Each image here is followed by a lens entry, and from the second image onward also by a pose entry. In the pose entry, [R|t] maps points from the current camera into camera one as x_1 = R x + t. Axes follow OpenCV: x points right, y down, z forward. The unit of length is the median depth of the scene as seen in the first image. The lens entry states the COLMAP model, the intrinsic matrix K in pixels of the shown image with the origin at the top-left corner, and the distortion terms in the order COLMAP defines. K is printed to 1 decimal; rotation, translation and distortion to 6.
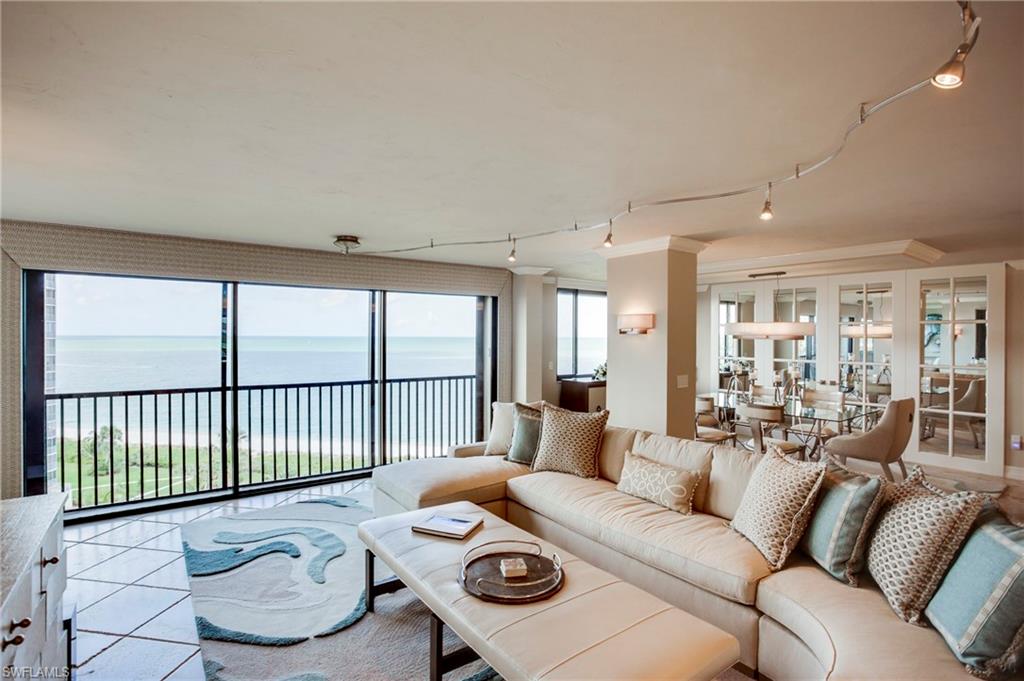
lens RADIAL K [[494.2, 0, 514.9], [0, 494.2, 336.5], [0, 0, 1]] dist [-0.003797, 0.002081]
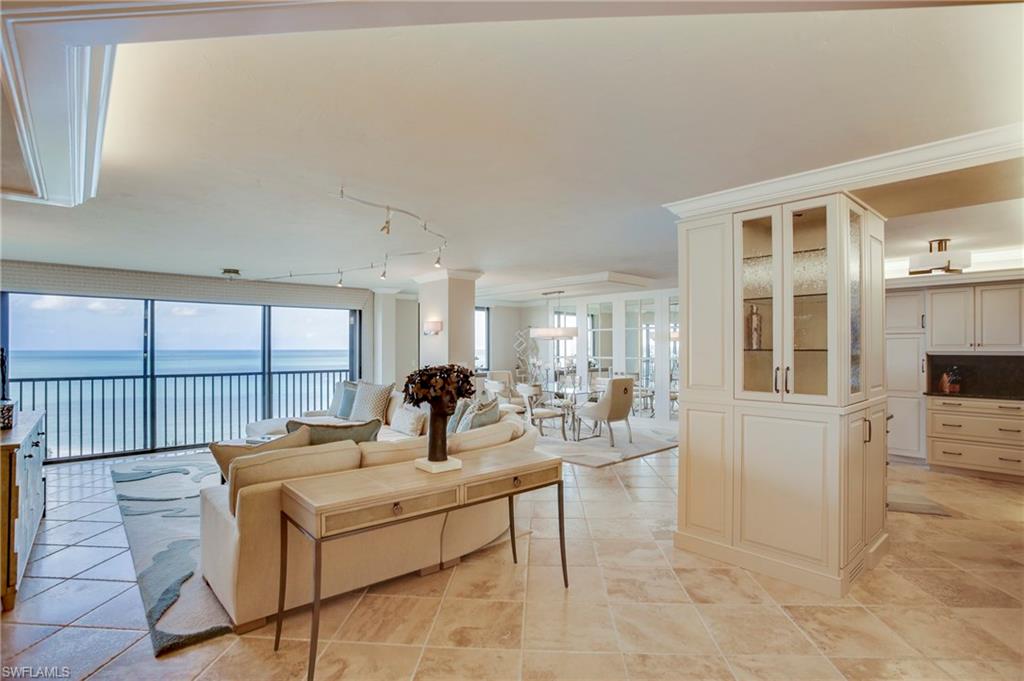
lens RADIAL K [[494.2, 0, 508.6], [0, 494.2, 347.7], [0, 0, 1]] dist [-0.003797, 0.002081]
pose [[0.997750, -0.007381, 0.066642, 0.343882], [0.007481, 0.999971, -0.001248, 0.034262], [-0.066631, 0.001744, 0.997776, -0.460598]]
